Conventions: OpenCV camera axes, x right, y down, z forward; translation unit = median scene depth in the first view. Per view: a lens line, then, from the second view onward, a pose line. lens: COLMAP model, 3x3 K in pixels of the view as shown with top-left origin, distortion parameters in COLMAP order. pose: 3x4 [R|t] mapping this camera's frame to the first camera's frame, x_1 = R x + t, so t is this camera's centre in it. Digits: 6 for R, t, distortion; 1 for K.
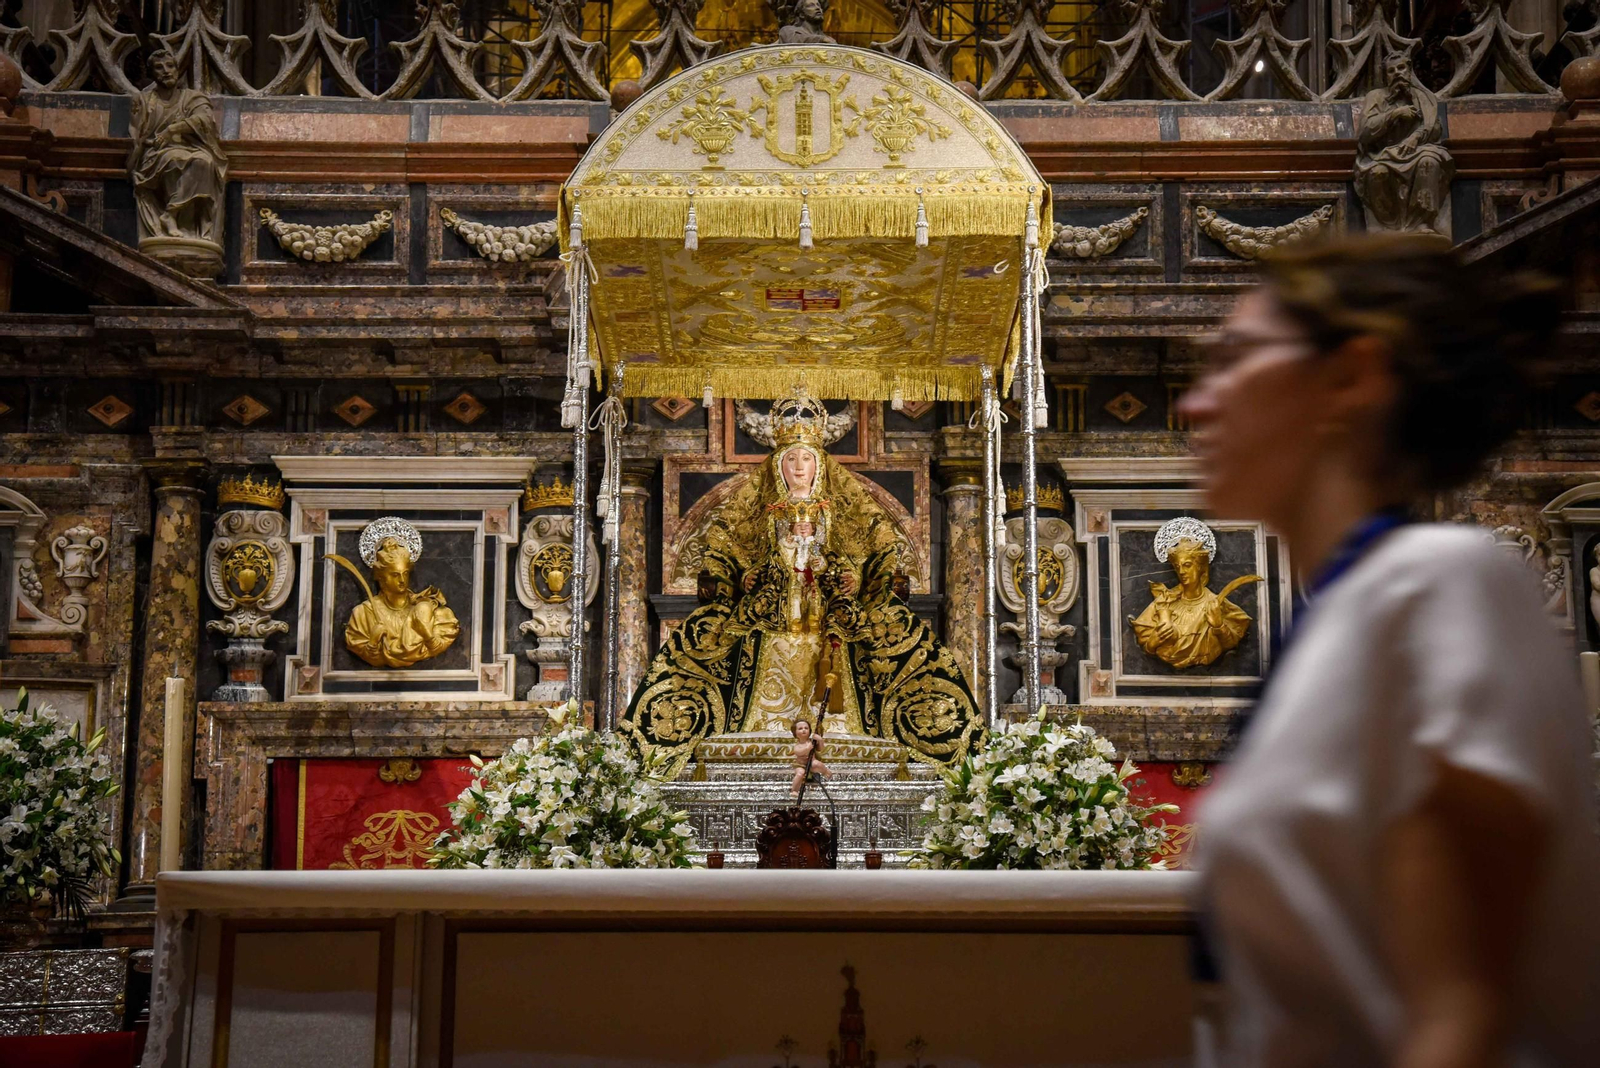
lens RADIAL K [[2997.8, 0, 812.3], [0, 2997.8, 540.0], [0, 0, 1]] dist [0.407992, 0.379476]
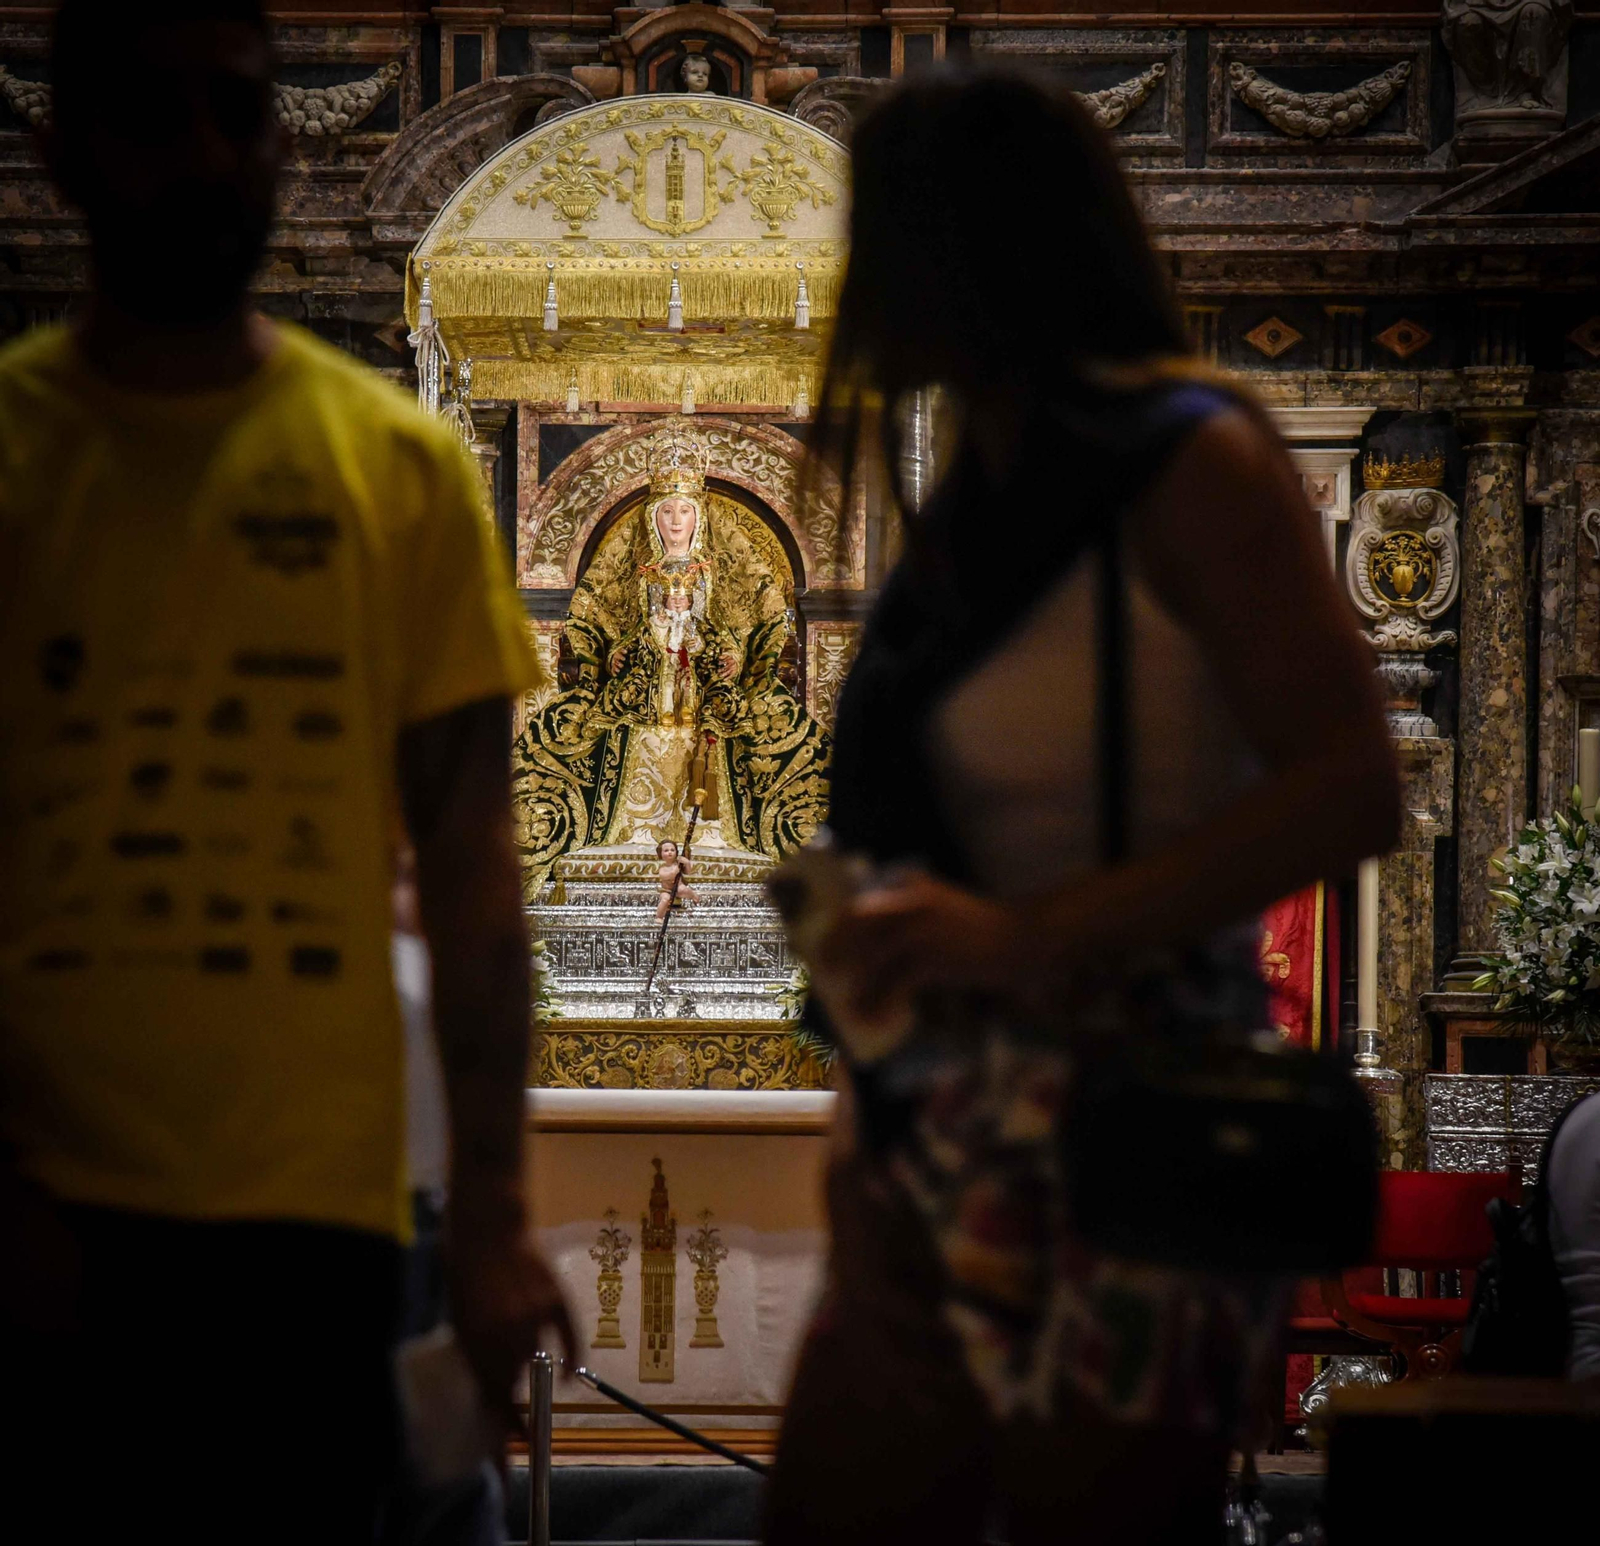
lens RADIAL K [[7936.6, 0, 736.7], [0, 7936.6, 787.1], [0, 0, 1]] dist [1.202238, 3.291968]
pose [[0.999756, 0.009525, -0.019926, 0.048084], [-0.006750, 0.990828, 0.134960, -0.208310], [0.021029, -0.134793, 0.990651, -1.035697]]
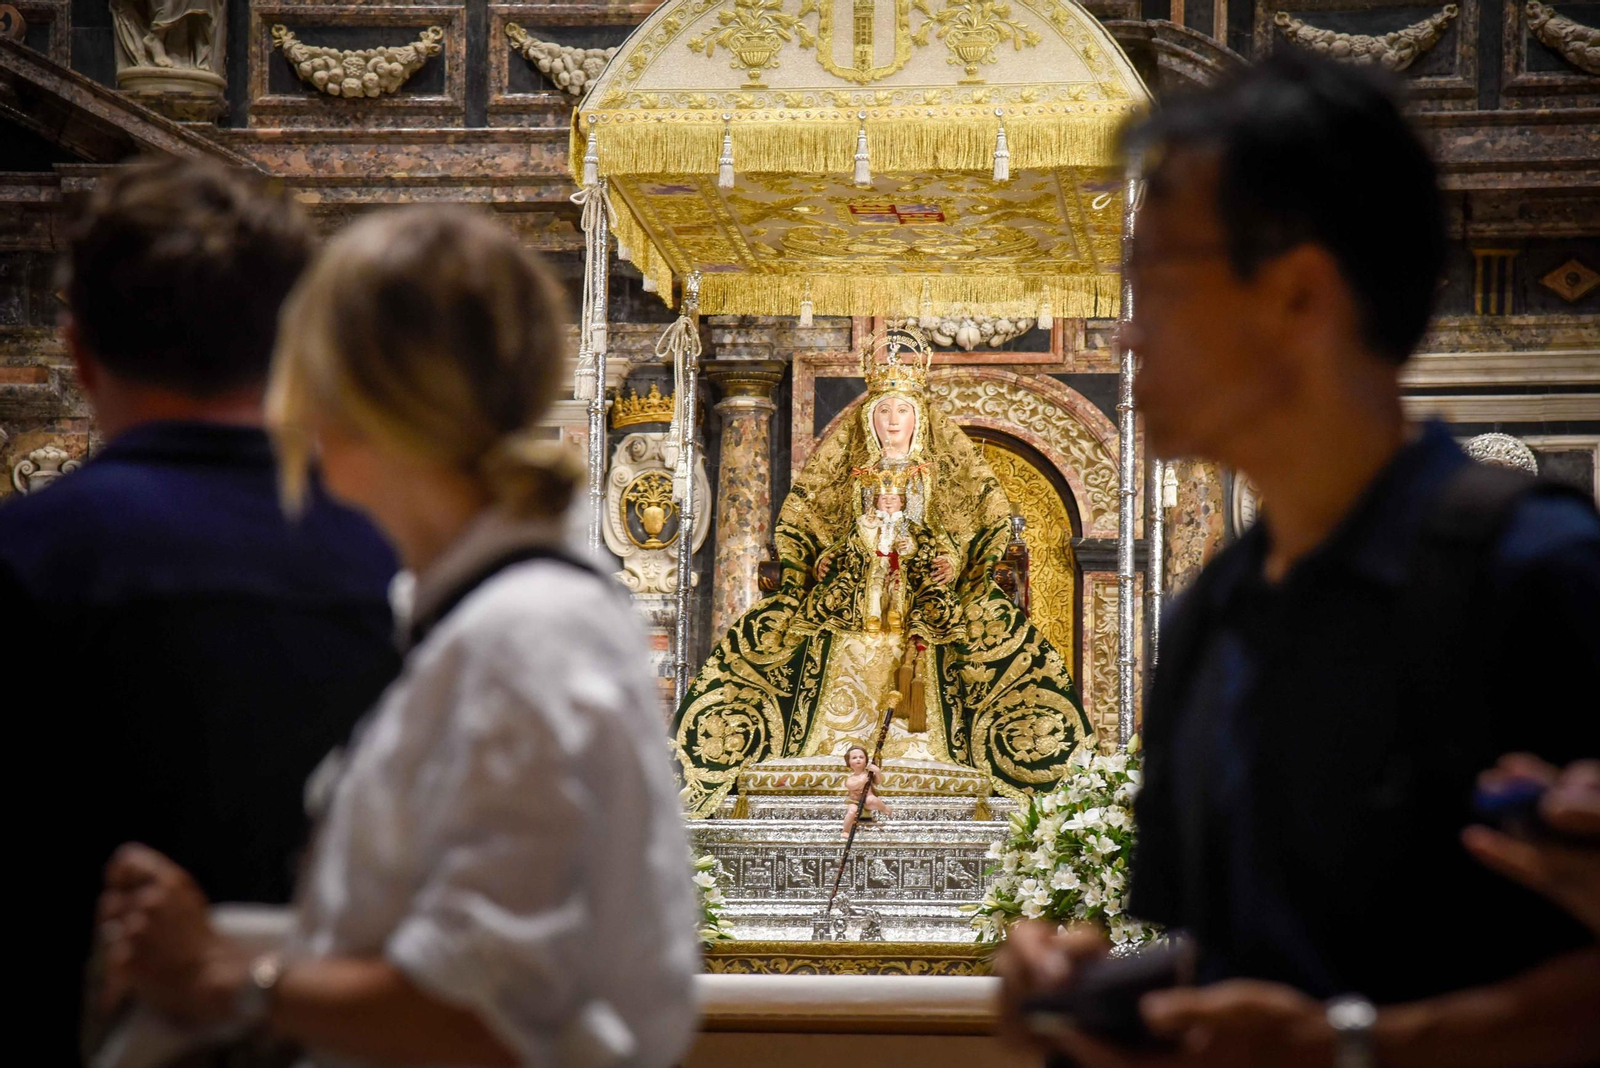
lens RADIAL K [[5357.5, 0, 816.4], [0, 5357.5, 541.2], [0, 0, 1]] dist [1.210576, 1.206368]
pose [[0.993484, 0.001885, -0.113960, 0.113233], [0.005059, 0.998148, 0.060615, -0.064497], [0.113864, -0.060796, 0.991634, -0.357107]]
